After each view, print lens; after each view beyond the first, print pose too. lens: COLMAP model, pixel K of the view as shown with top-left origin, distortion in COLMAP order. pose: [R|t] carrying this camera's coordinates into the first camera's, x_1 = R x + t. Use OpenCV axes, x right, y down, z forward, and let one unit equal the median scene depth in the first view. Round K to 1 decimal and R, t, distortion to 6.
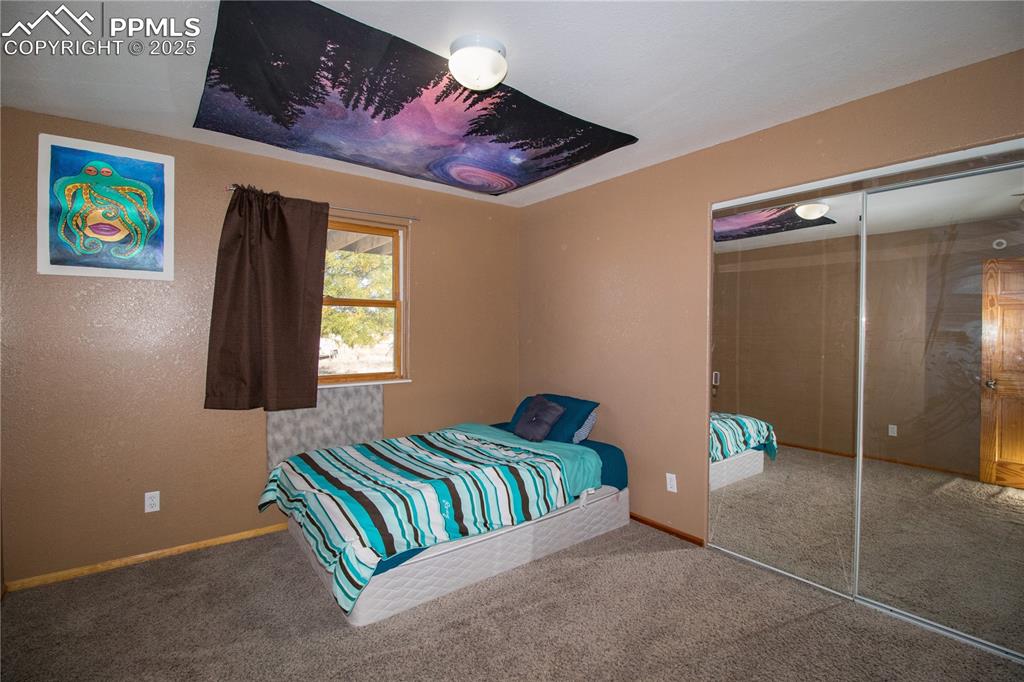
lens RADIAL K [[471.6, 0, 514.1], [0, 471.6, 334.0], [0, 0, 1]] dist [-0.010906, -0.001052]
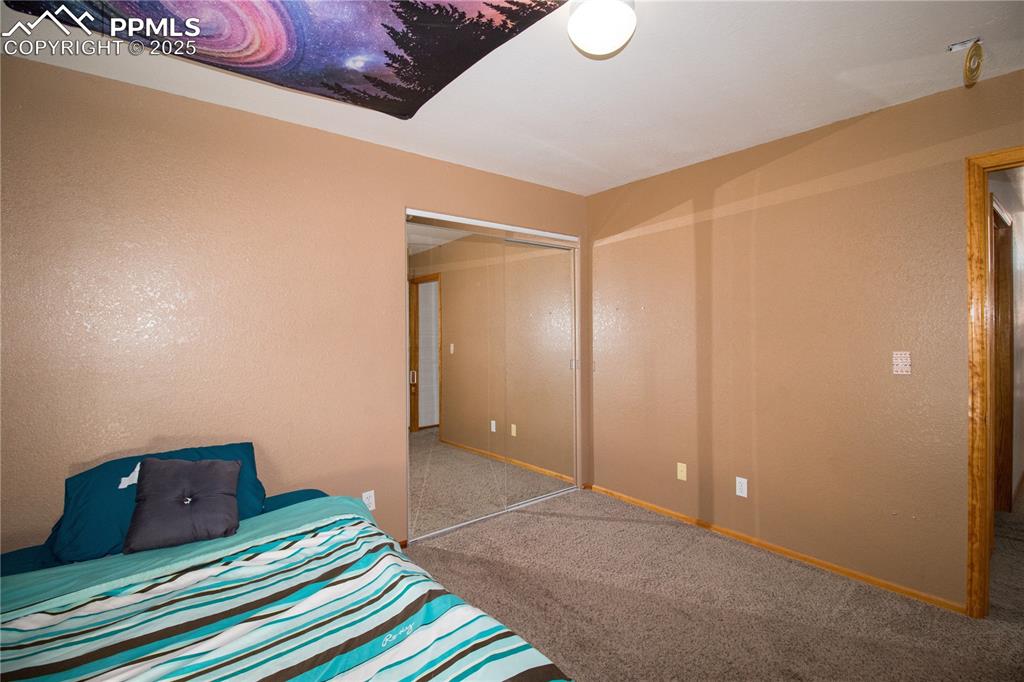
lens RADIAL K [[471.6, 0, 537.1], [0, 471.6, 330.8], [0, 0, 1]] dist [-0.010906, -0.001052]
pose [[-0.046798, -0.006370, 0.998884, -0.635232], [0.015823, 0.999849, 0.007117, -0.011188], [-0.998779, 0.016138, -0.046690, 0.790883]]
